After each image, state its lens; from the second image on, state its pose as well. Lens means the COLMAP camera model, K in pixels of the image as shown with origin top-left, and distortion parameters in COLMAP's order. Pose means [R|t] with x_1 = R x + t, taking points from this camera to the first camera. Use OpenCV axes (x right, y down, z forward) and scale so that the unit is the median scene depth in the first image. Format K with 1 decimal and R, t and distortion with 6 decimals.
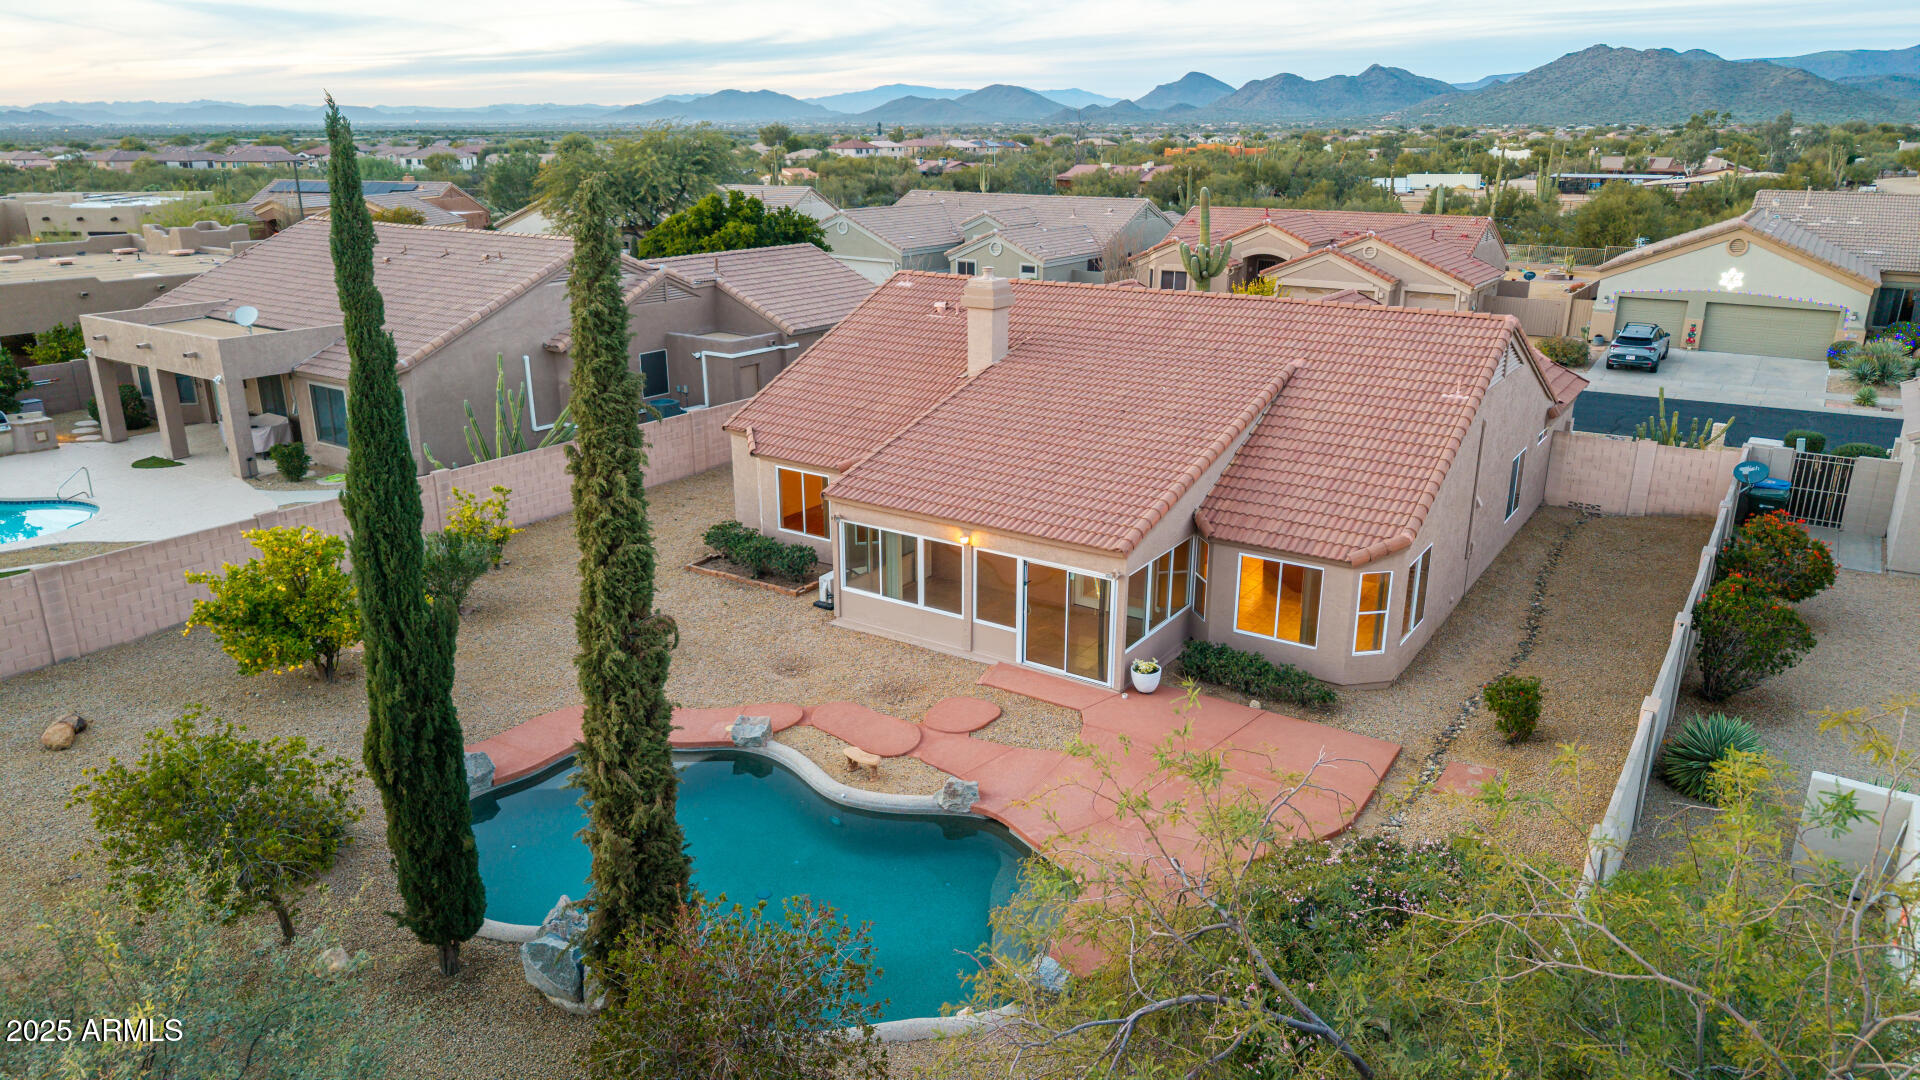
lens RADIAL K [[1241.6, 0, 960.0], [0, 1241.6, 540.0], [0, 0, 1]] dist [0.041756, -0.066546]
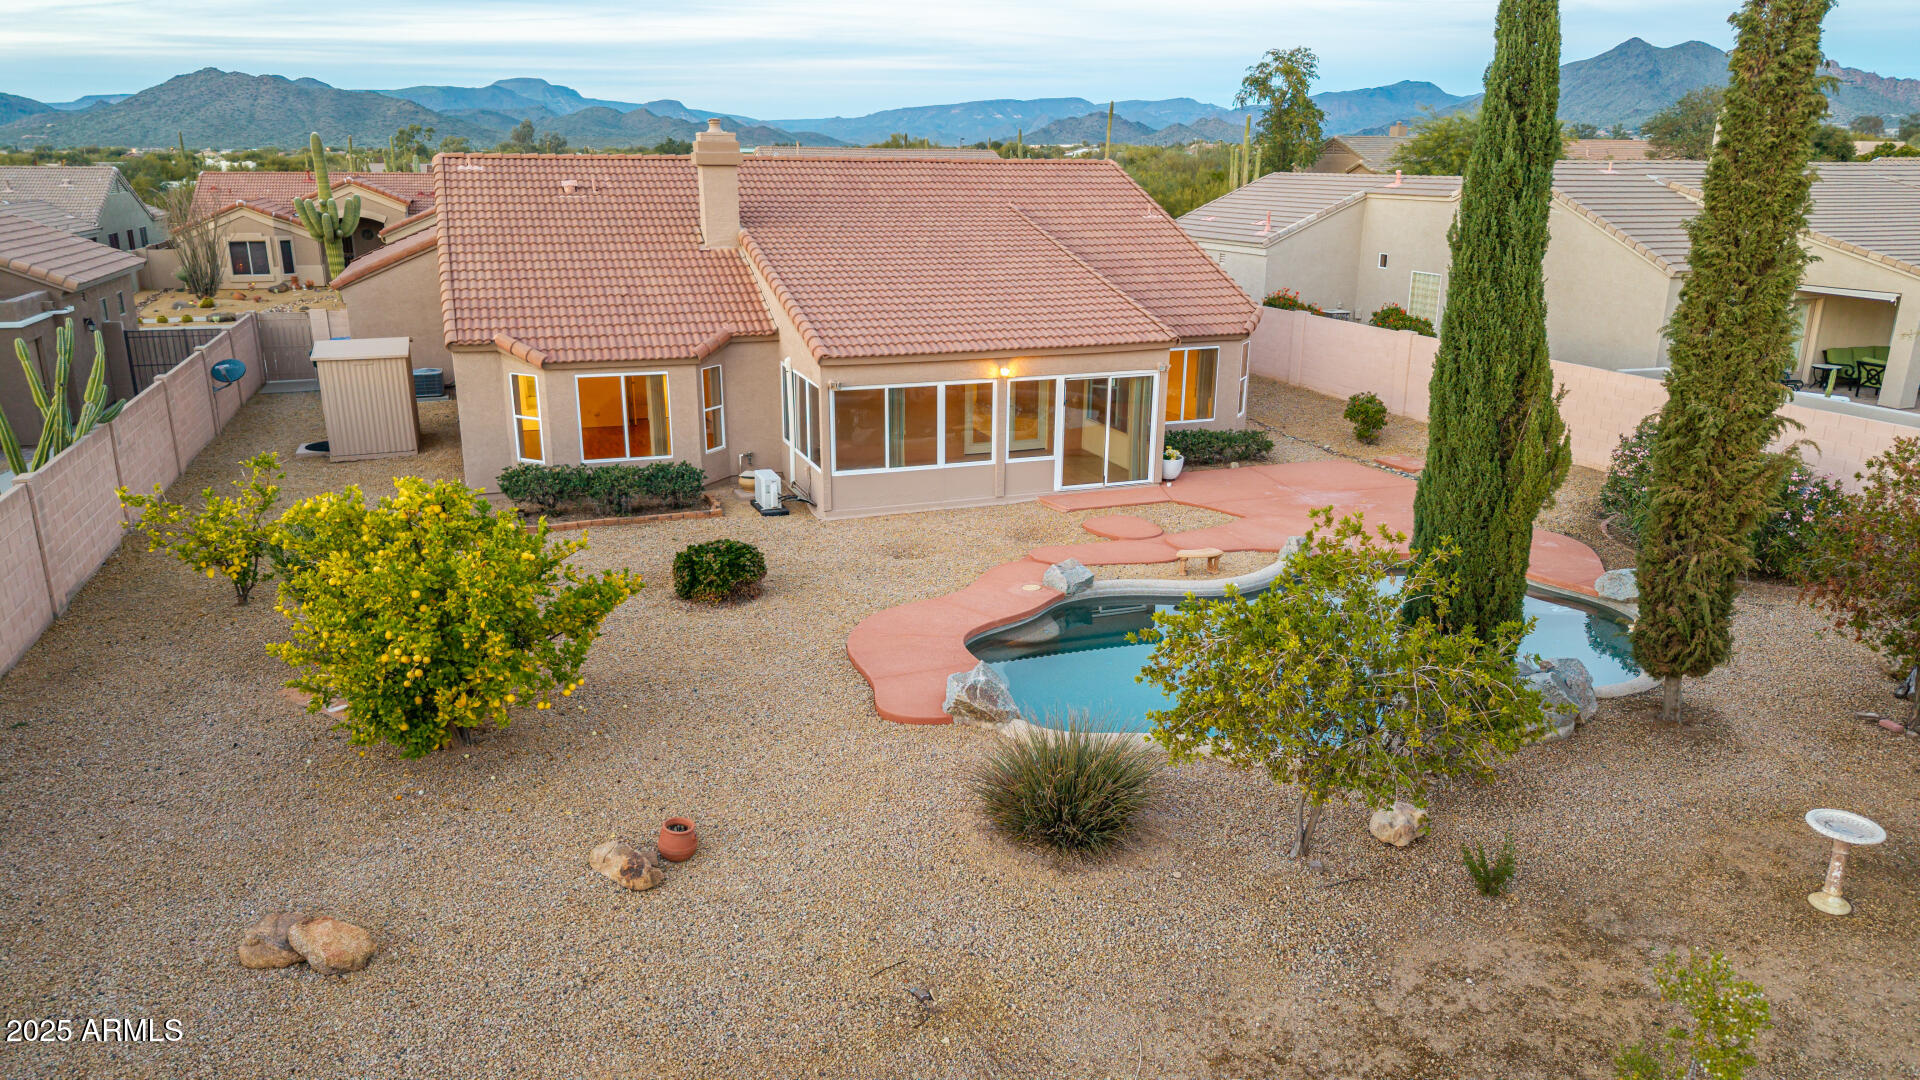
lens RADIAL K [[1241.6, 0, 960.0], [0, 1241.6, 540.0], [0, 0, 1]] dist [0.041756, -0.066546]
pose [[0.593744, -0.228420, 0.771552, -0.752517], [0.239596, 0.965555, 0.101475, 0.019089], [-0.768155, 0.124611, 0.628021, 0.438865]]
